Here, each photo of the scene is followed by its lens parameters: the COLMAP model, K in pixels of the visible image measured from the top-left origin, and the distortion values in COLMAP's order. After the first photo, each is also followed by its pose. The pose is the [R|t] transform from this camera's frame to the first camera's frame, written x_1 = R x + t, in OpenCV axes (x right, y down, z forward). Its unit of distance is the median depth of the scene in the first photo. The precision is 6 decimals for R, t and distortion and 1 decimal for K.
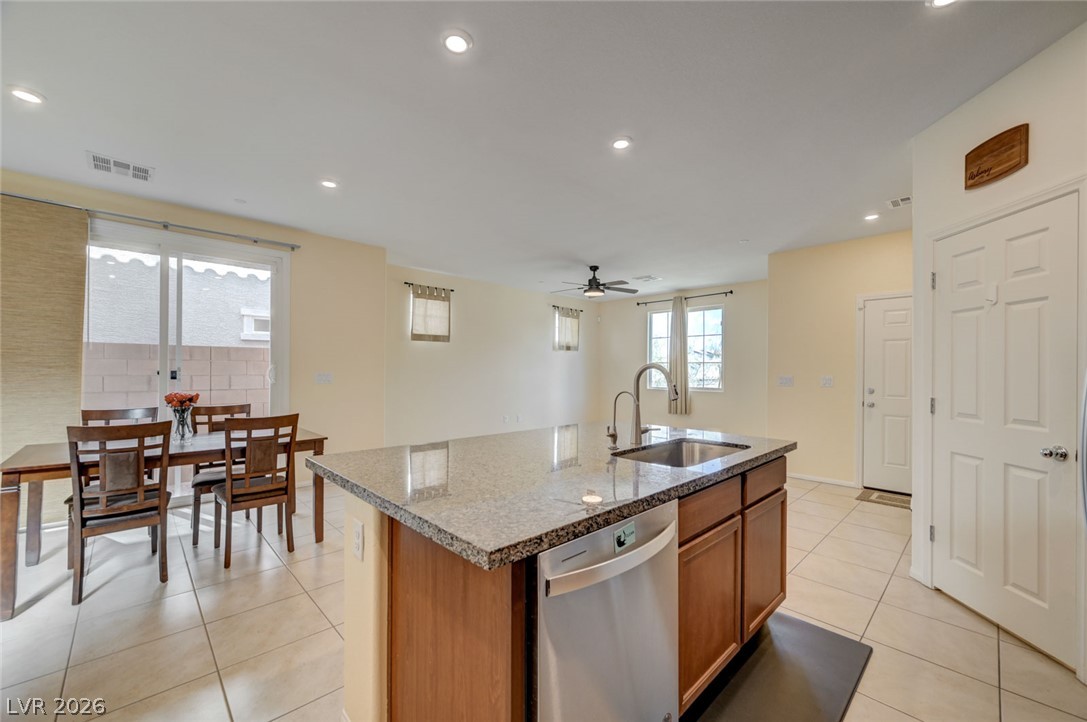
lens RADIAL K [[432.5, 0, 546.1], [0, 432.5, 367.7], [0, 0, 1]] dist [-0.001794, 0.002024]
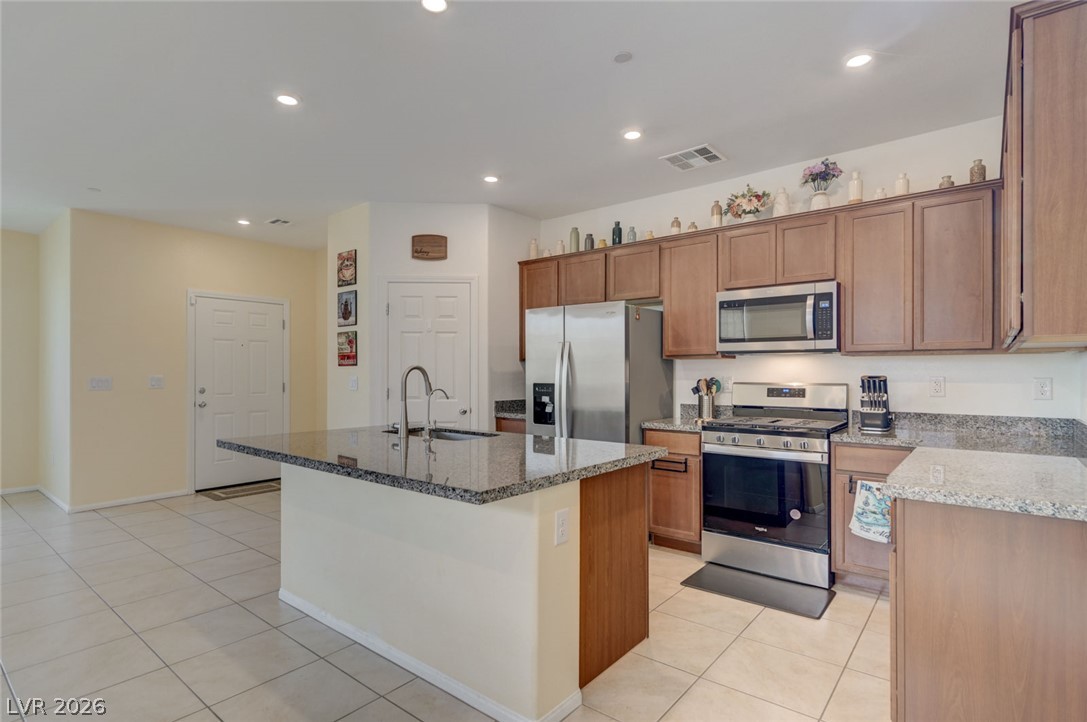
lens RADIAL K [[545.5, 0, 547.5], [0, 545.5, 370.4], [0, 0, 1]] dist [-0.000818, 0.000935]
pose [[-0.115426, -0.004814, 0.993304, -0.393731], [-0.006201, 0.999972, 0.004125, -0.001037], [-0.993297, -0.005684, -0.115453, 0.260617]]
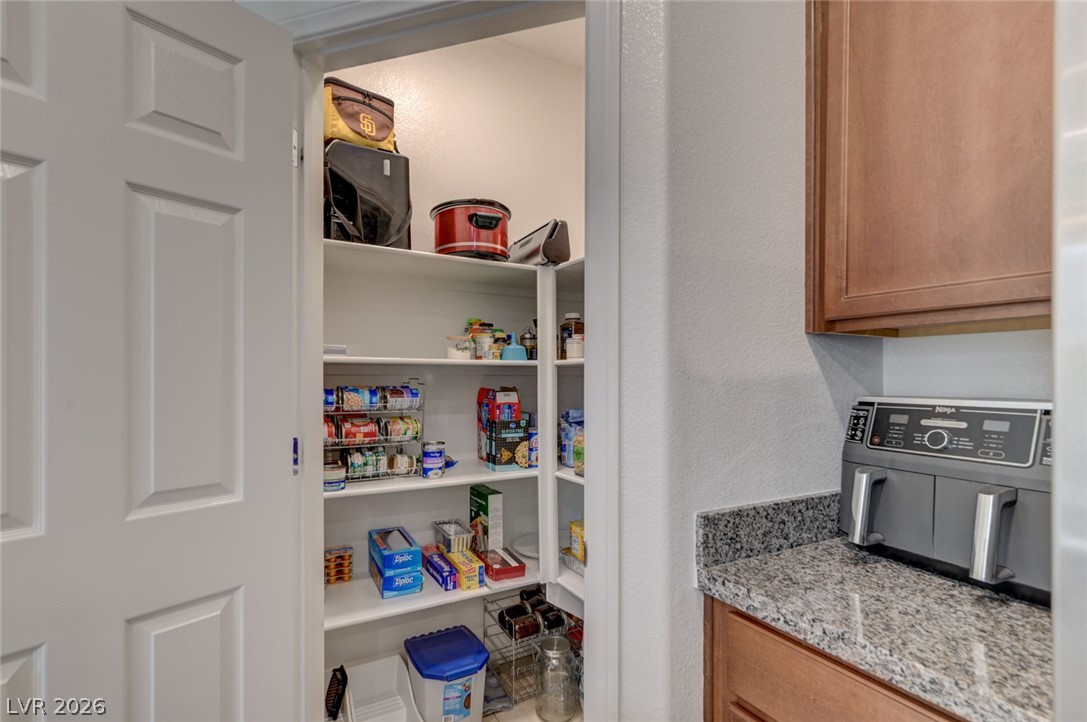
lens RADIAL K [[518.7, 0, 544.9], [0, 518.7, 368.0], [0, 0, 1]] dist [0.002500, -0.001627]
pose [[0.261220, 0.006765, 0.965256, 0.192922], [-0.006313, 0.999966, -0.005300, 0.002737], [-0.965259, -0.004710, 0.261254, 0.249969]]
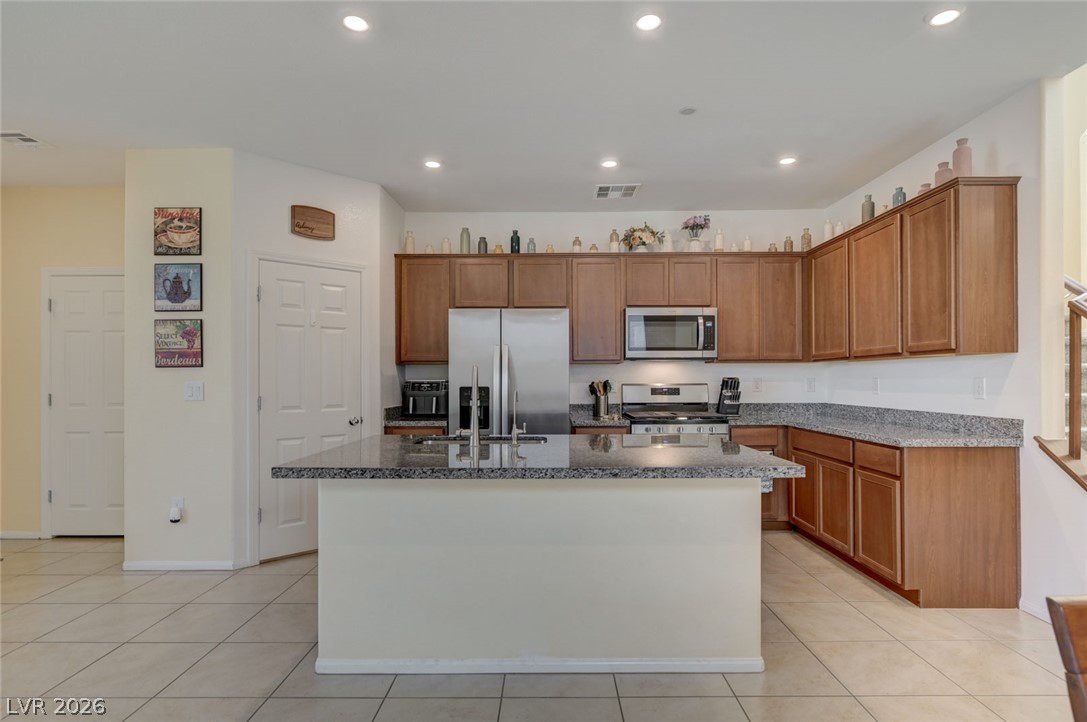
lens RADIAL K [[561.5, 0, 547.2], [0, 561.5, 375.7], [0, 0, 1]] dist [-0.001595, 0.000247]
pose [[-0.714083, -0.001414, 0.700060, -0.262304], [-0.005862, 0.999975, -0.003959, 0.006130], [-0.700037, -0.006931, -0.714073, 0.590456]]
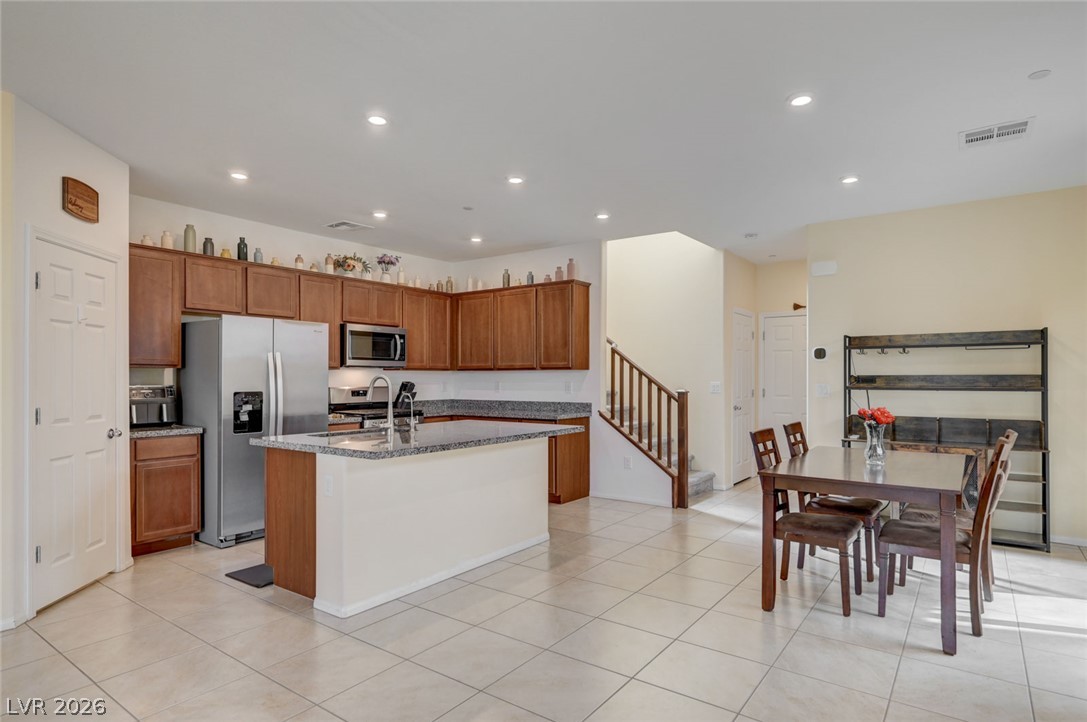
lens RADIAL K [[588.7, 0, 549.1], [0, 588.7, 376.5], [0, 0, 1]] dist [0.005048, 0.000896]
pose [[-0.984875, -0.006298, -0.173151, 0.016491], [-0.004830, 0.999949, -0.008902, 0.003116], [0.173198, -0.007931, -0.984855, 0.940424]]
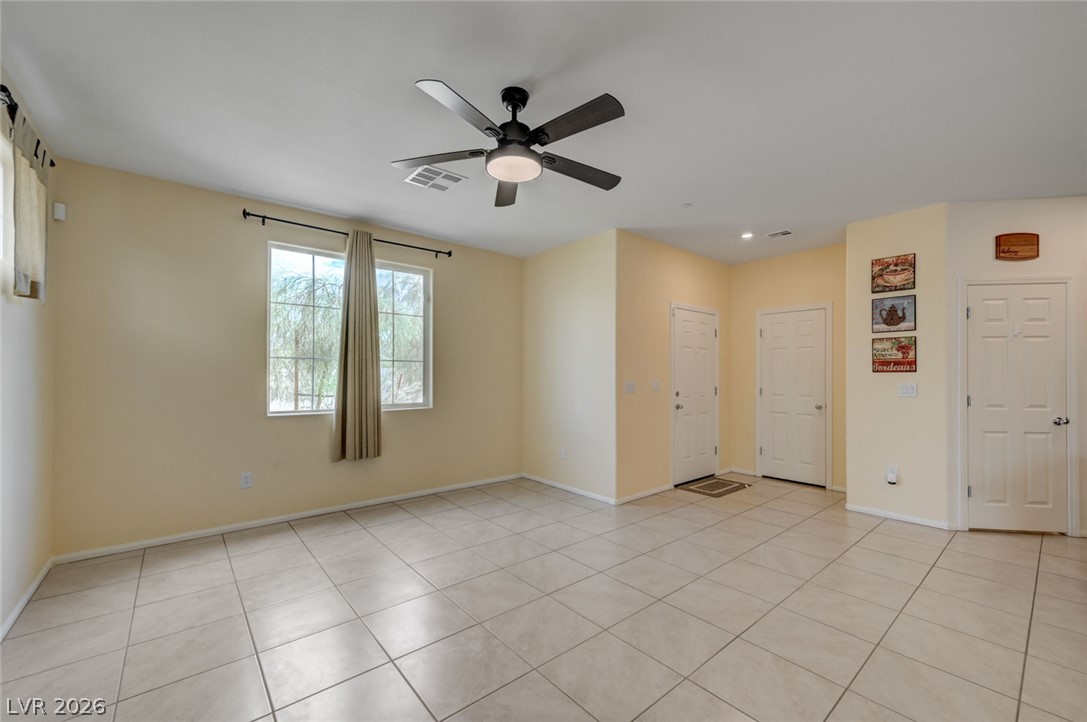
lens RADIAL K [[432.5, 0, 544.6], [0, 432.5, 371.4], [0, 0, 1]] dist [-0.001794, 0.002024]
pose [[0.070130, 0.001059, 0.997537, -0.235959], [-0.010346, 0.999946, -0.000334, 0.001755], [-0.997484, -0.010298, 0.070138, 0.884350]]
